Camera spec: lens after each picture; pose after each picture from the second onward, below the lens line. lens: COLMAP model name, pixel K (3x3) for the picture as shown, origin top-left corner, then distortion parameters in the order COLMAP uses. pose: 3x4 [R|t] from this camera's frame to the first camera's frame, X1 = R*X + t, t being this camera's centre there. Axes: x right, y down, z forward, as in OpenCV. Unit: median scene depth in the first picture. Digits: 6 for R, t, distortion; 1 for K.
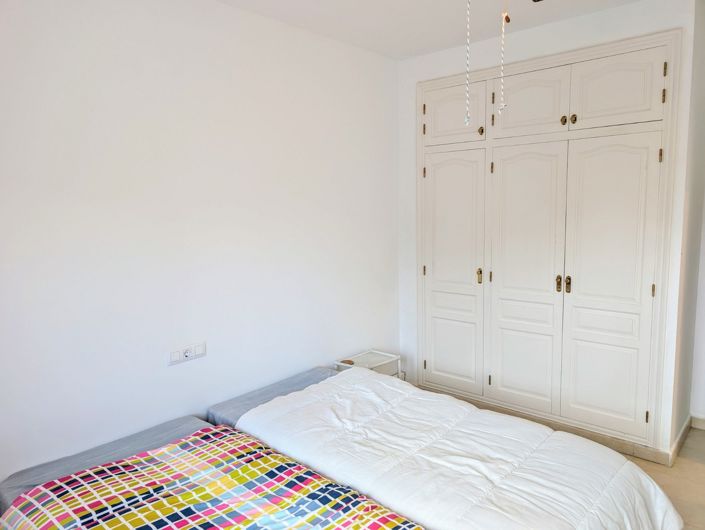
lens RADIAL K [[509.3, 0, 352.5], [0, 509.3, 265.0], [0, 0, 1]] dist [0.005049, 0.003099]
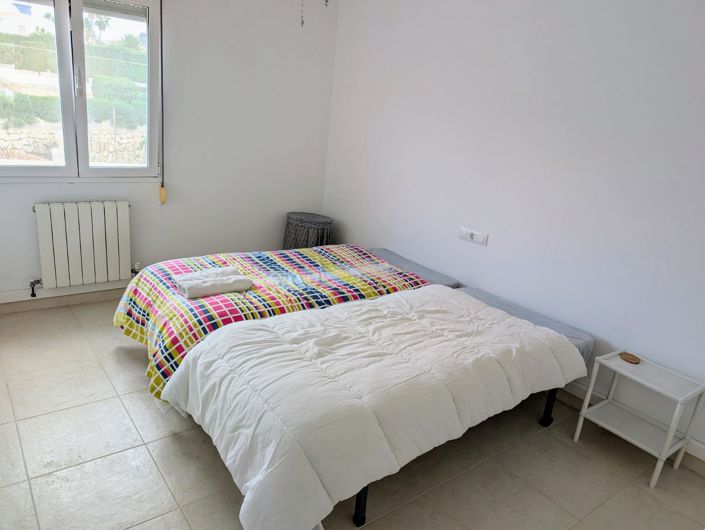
lens RADIAL K [[509.3, 0, 352.5], [0, 509.3, 265.0], [0, 0, 1]] dist [0.005049, 0.003099]
pose [[-0.171415, 0.301600, -0.937899, 1.190119], [-0.219197, 0.916452, 0.334765, -0.154192], [0.960505, 0.262968, -0.090984, 1.073812]]
